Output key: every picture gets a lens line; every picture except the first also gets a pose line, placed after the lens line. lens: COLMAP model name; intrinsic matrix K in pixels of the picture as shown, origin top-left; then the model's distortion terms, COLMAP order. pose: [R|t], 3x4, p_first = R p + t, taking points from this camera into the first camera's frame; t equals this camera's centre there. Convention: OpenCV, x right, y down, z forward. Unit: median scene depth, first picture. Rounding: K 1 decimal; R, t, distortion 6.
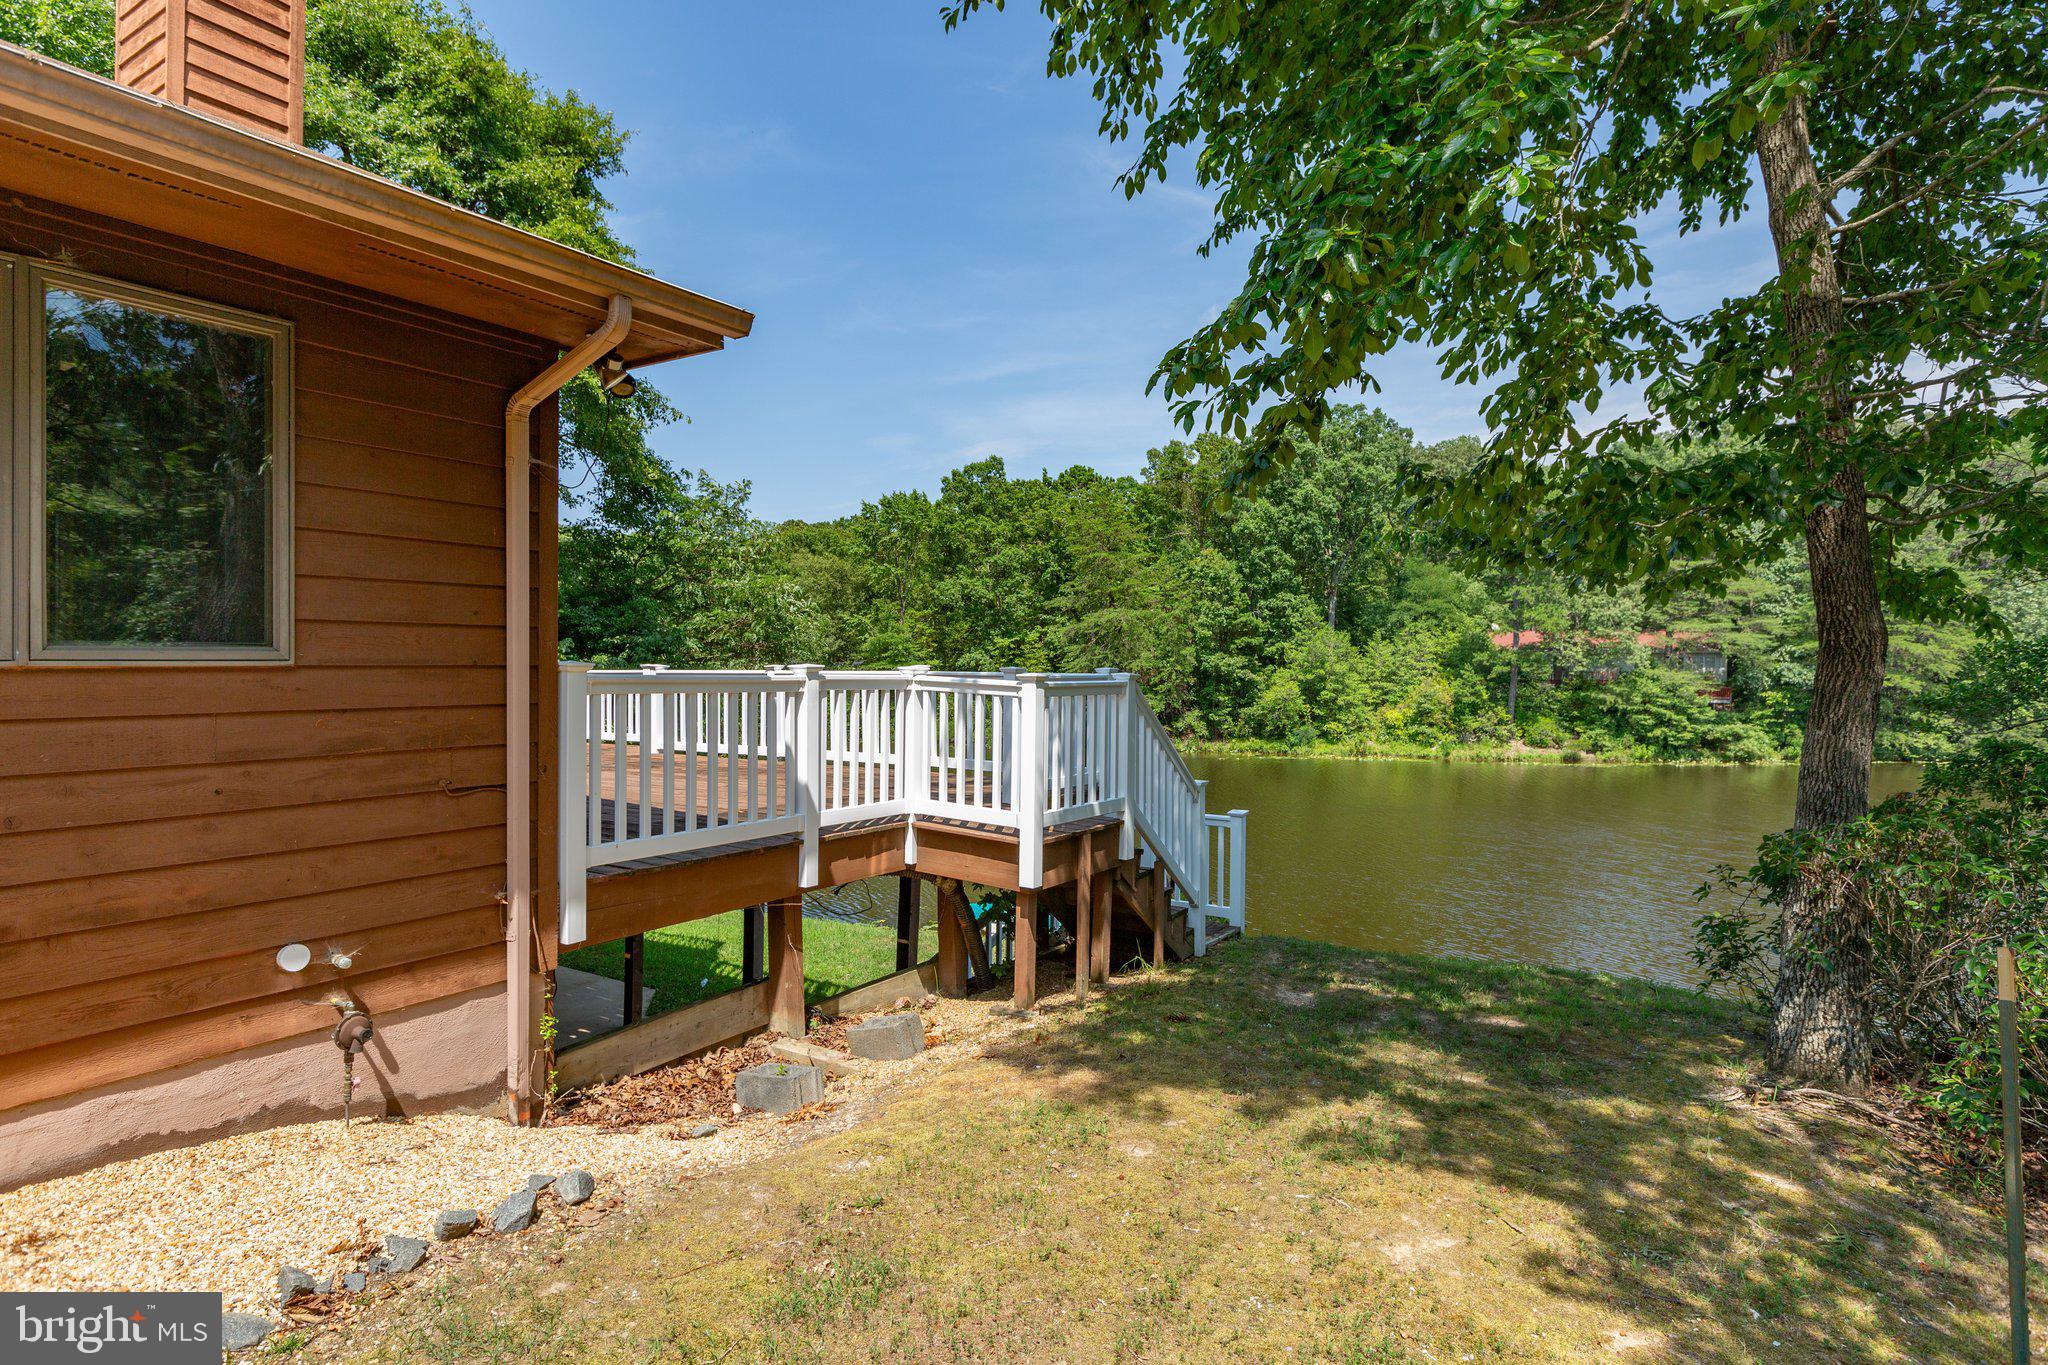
lens RADIAL K [[1061.3, 0, 1026.1], [0, 1061.3, 665.6], [0, 0, 1]] dist [-0.020549, 0.047261]
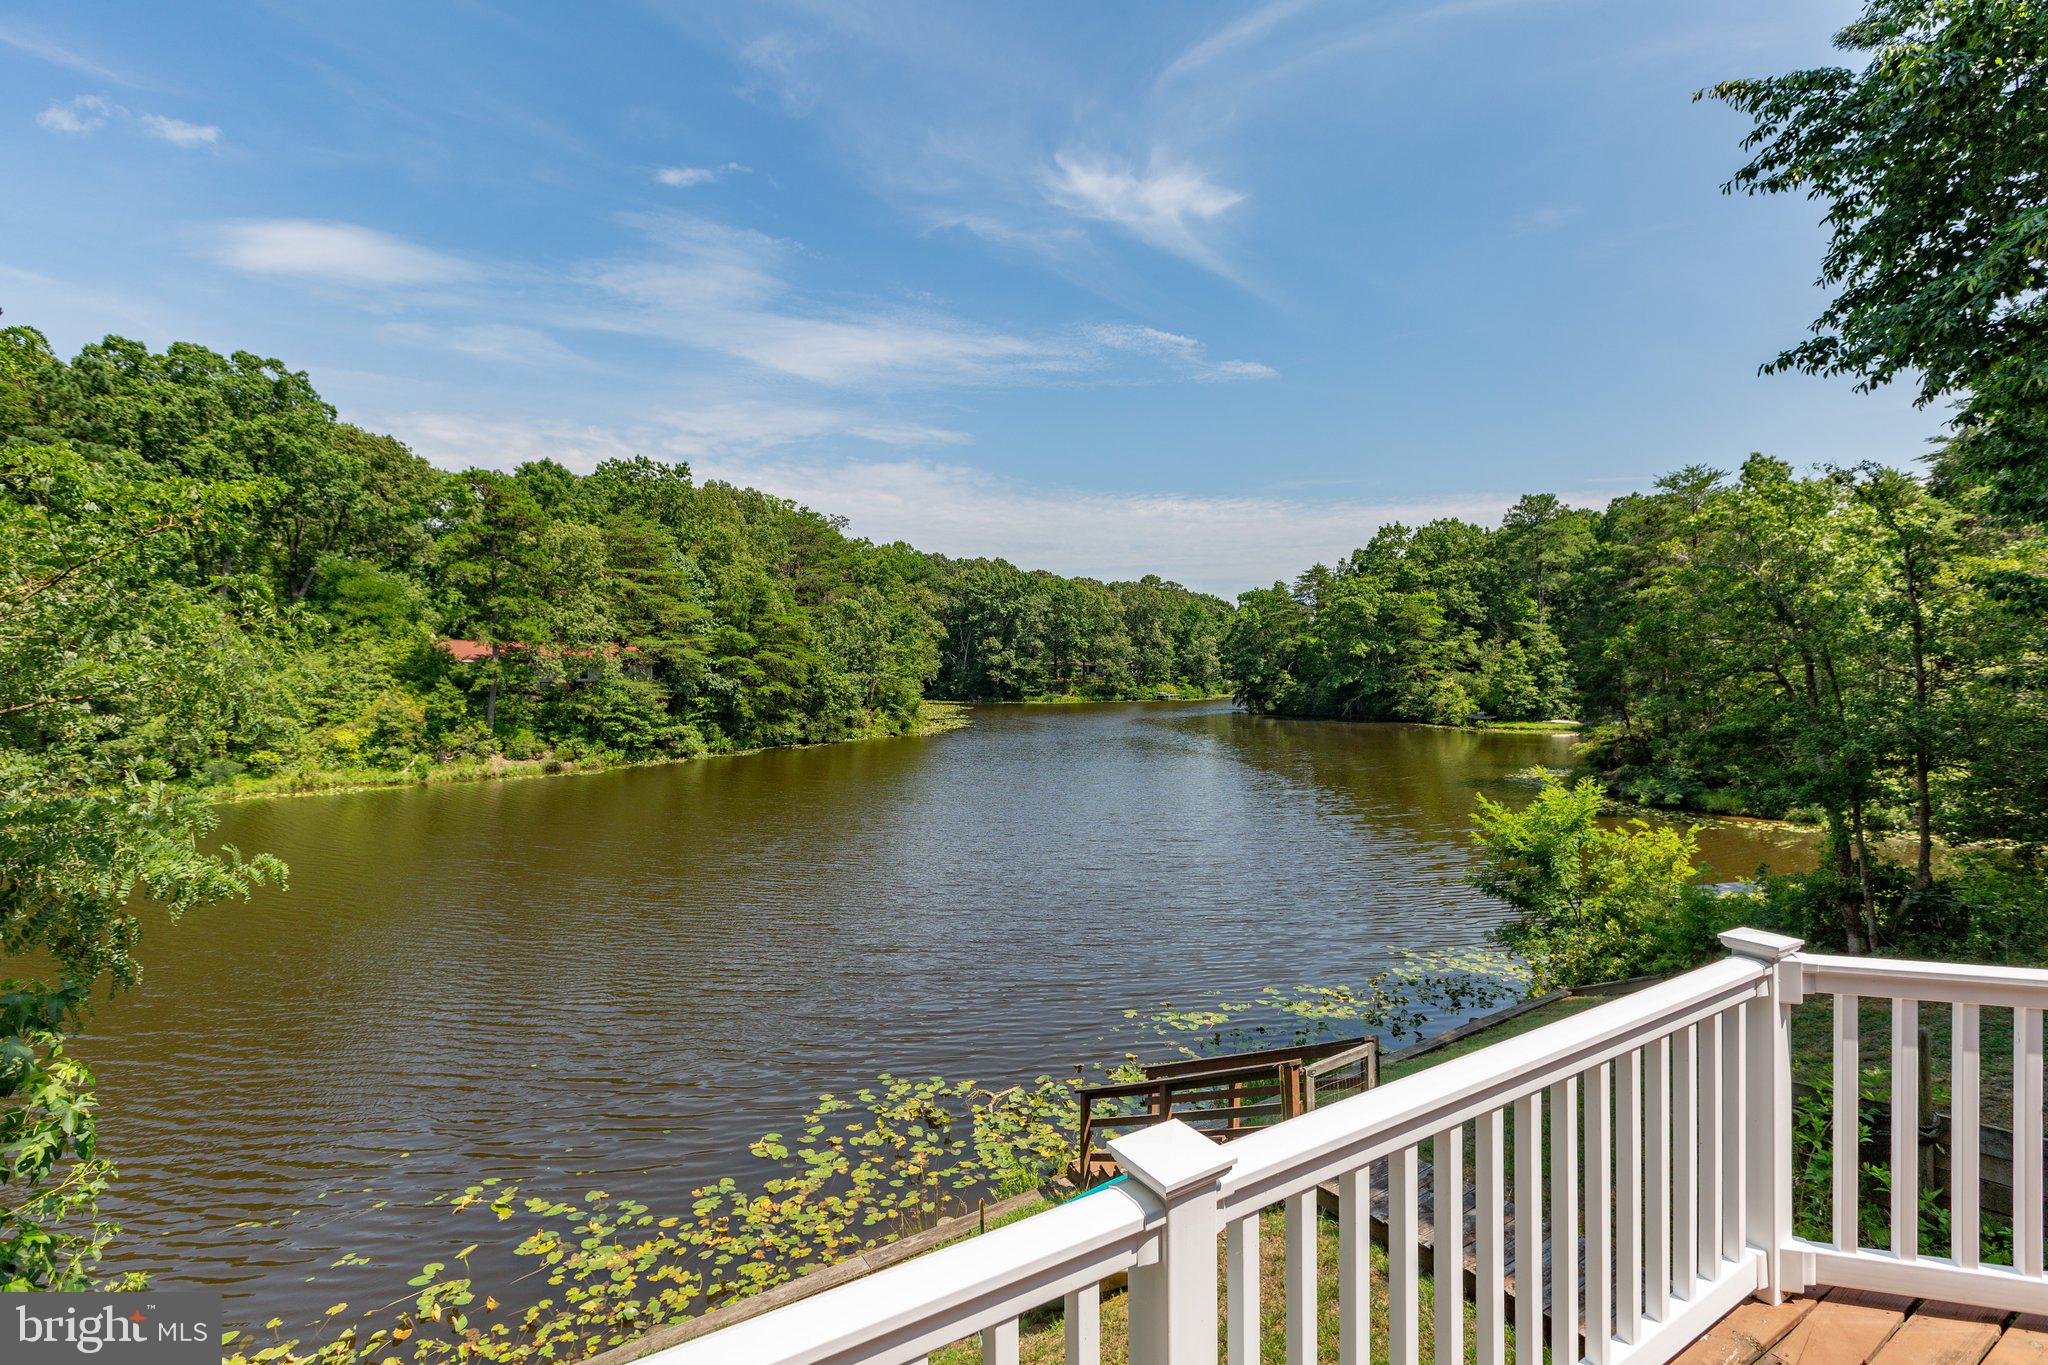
lens RADIAL K [[939.5, 0, 1035.6], [0, 939.5, 665.9], [0, 0, 1]] dist [0.001459, 0.000704]
pose [[0.432746, 0.000473, 0.901516, -0.093860], [0.000624, 0.999999, -0.000824, -0.009179], [-0.901515, 0.000919, 0.432746, 0.170478]]
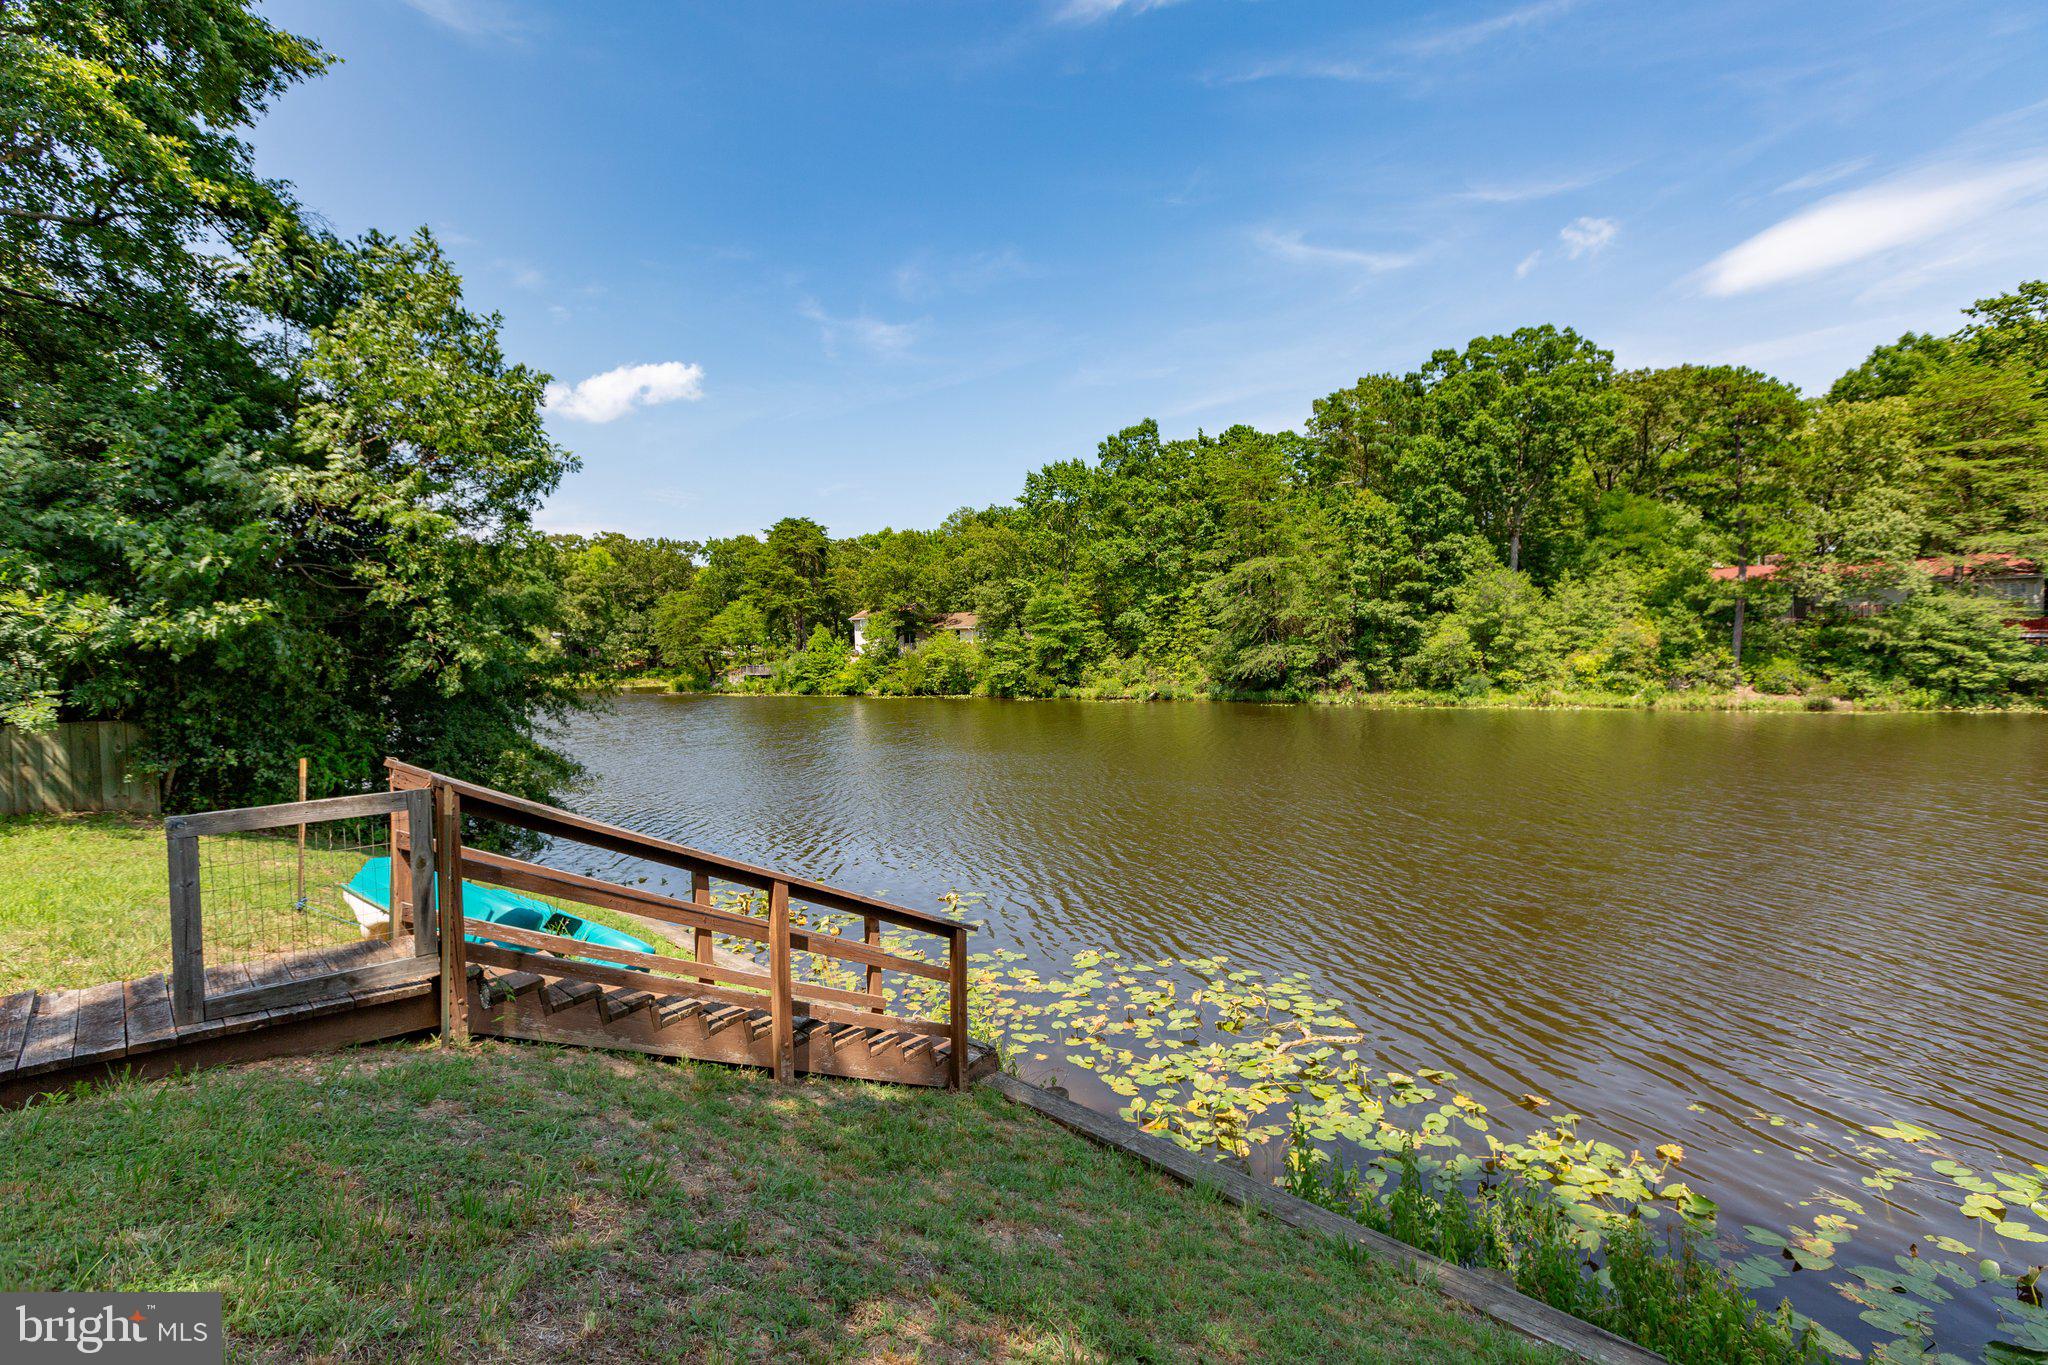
lens RADIAL K [[905.9, 0, 1026.3], [0, 905.9, 669.4], [0, 0, 1]] dist [0.004262, -0.000803]
pose [[0.970993, -0.016417, -0.238543, 0.069968], [0.021909, 0.999552, 0.020390, 0.027444], [0.238102, -0.025025, 0.970918, 0.138388]]
